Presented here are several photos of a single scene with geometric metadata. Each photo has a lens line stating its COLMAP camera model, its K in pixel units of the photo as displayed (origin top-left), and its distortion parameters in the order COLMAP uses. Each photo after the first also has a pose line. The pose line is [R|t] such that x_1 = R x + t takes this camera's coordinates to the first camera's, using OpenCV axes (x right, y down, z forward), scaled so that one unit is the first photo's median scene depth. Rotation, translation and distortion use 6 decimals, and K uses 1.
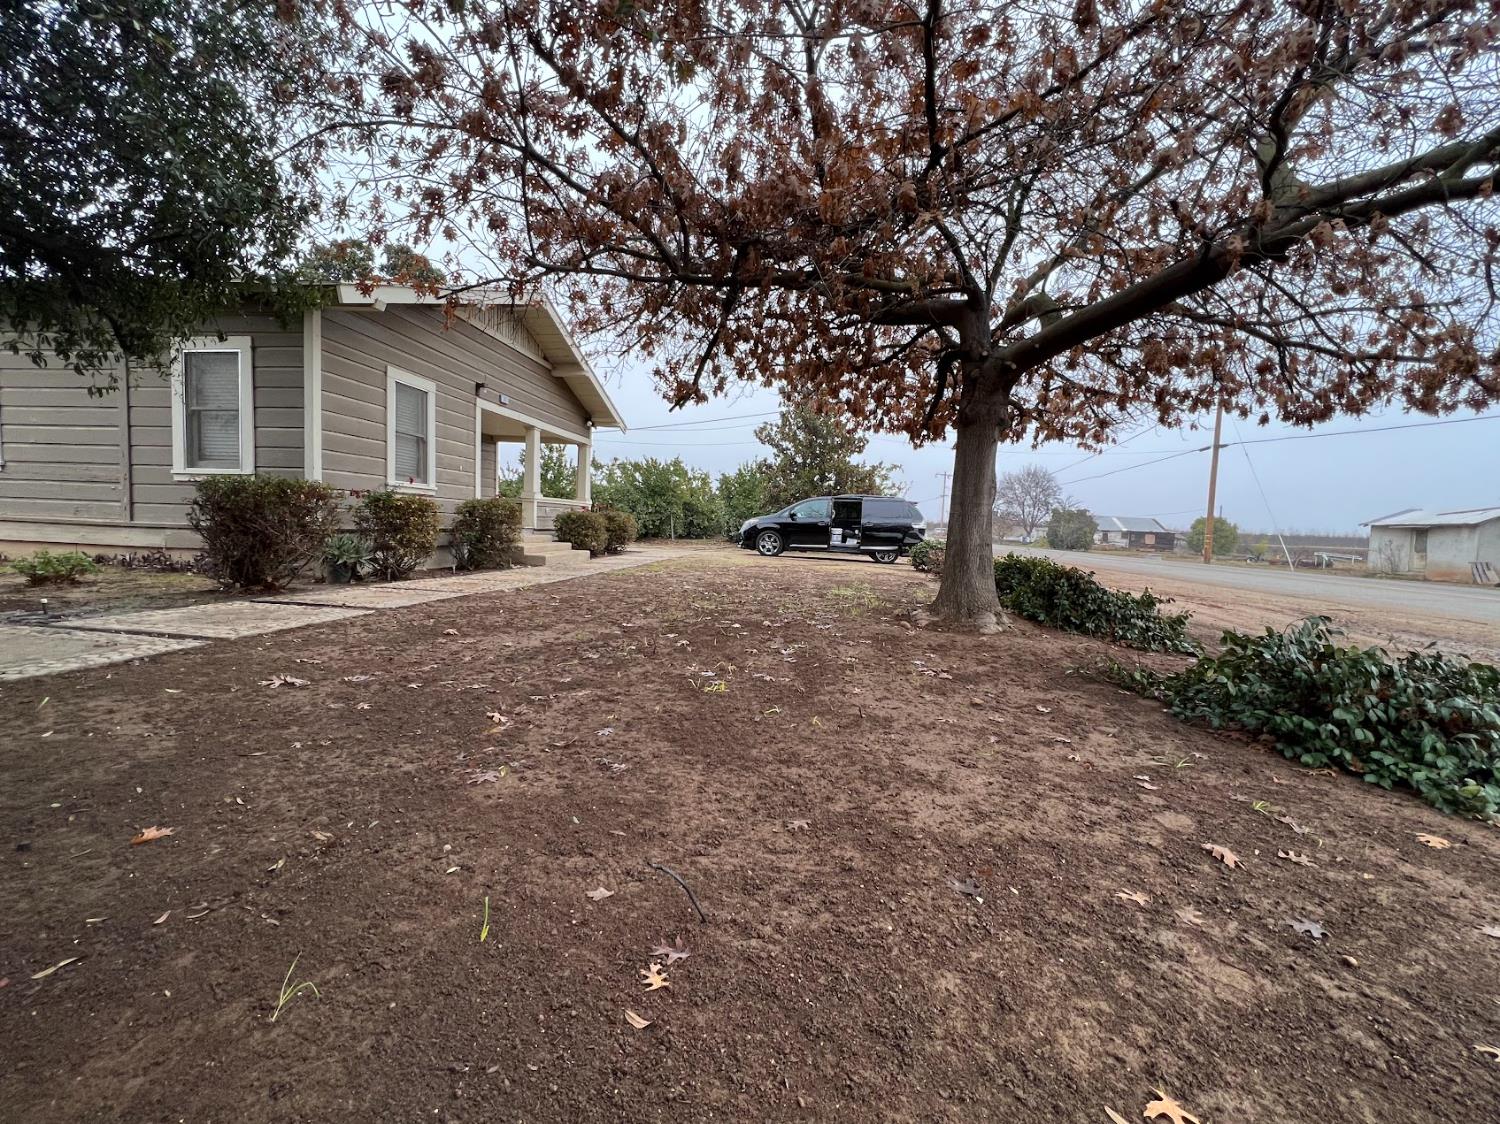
lens RADIAL K [[598.5, 0, 751.9], [0, 598.5, 563.3], [0, 0, 1]] dist [-0.000515, -0.000174]
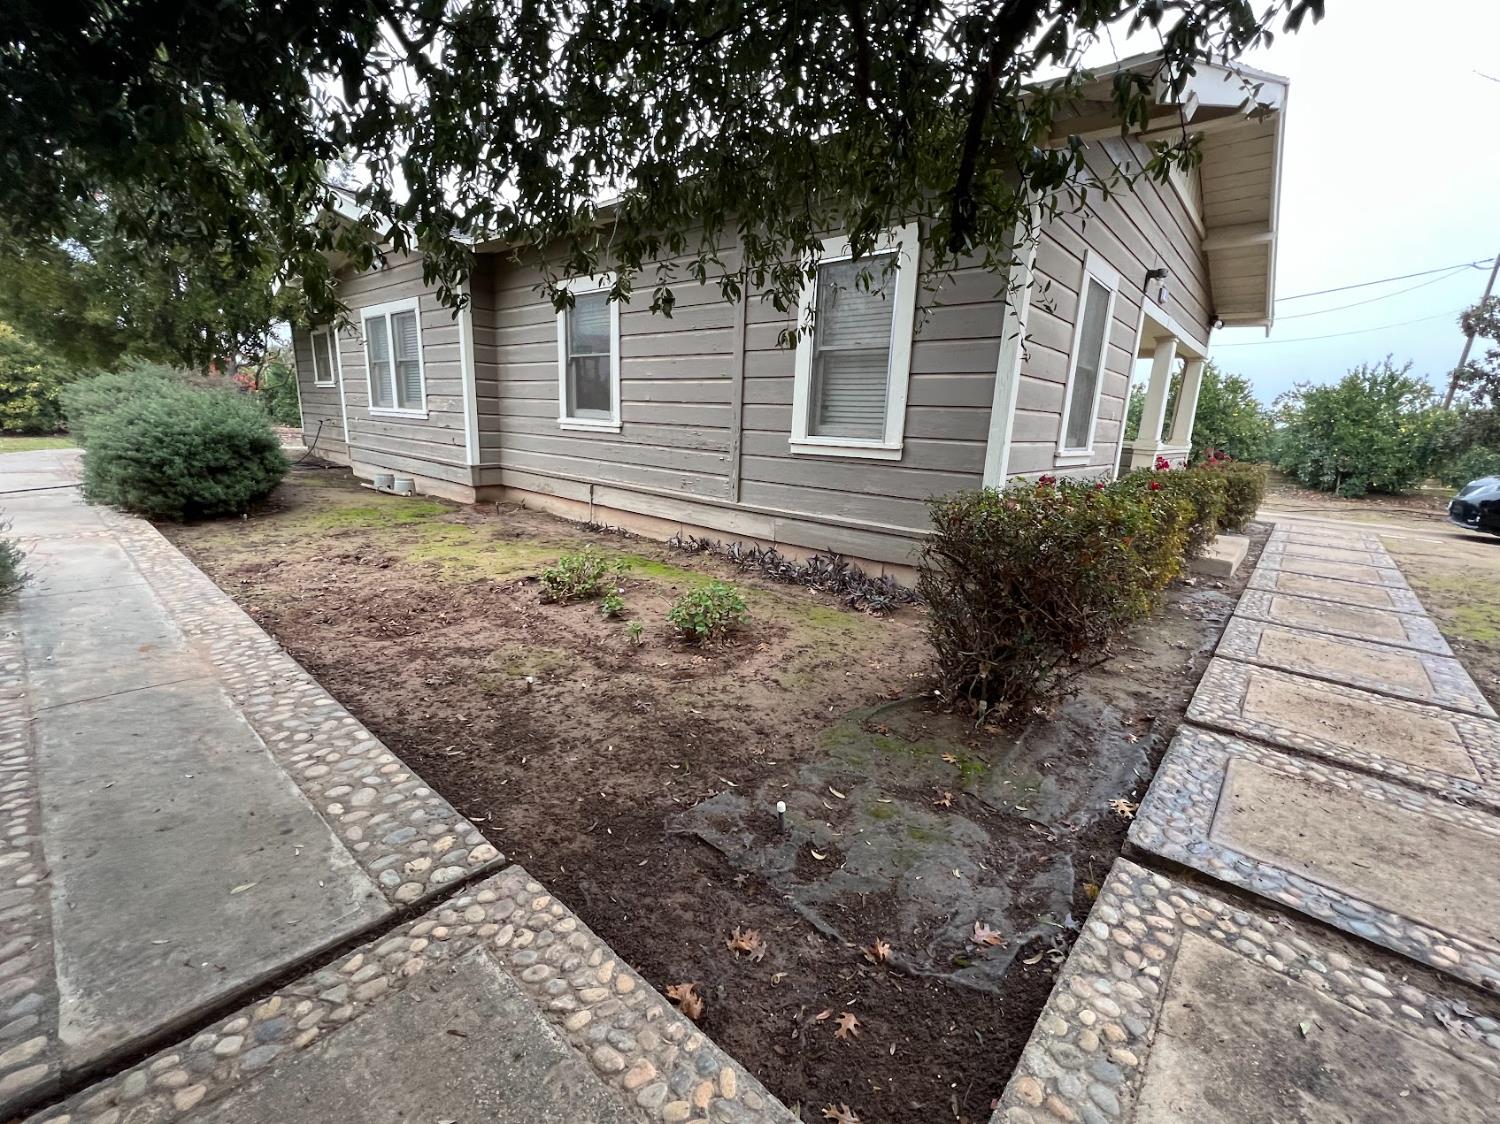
lens RADIAL K [[598.5, 0, 751.9], [0, 598.5, 563.3], [0, 0, 1]] dist [-0.000515, -0.000174]
pose [[0.831267, 0.135354, -0.539142, -0.588801], [-0.054828, 0.985137, 0.162787, -0.121047], [0.553162, -0.105759, 0.826333, 0.351421]]
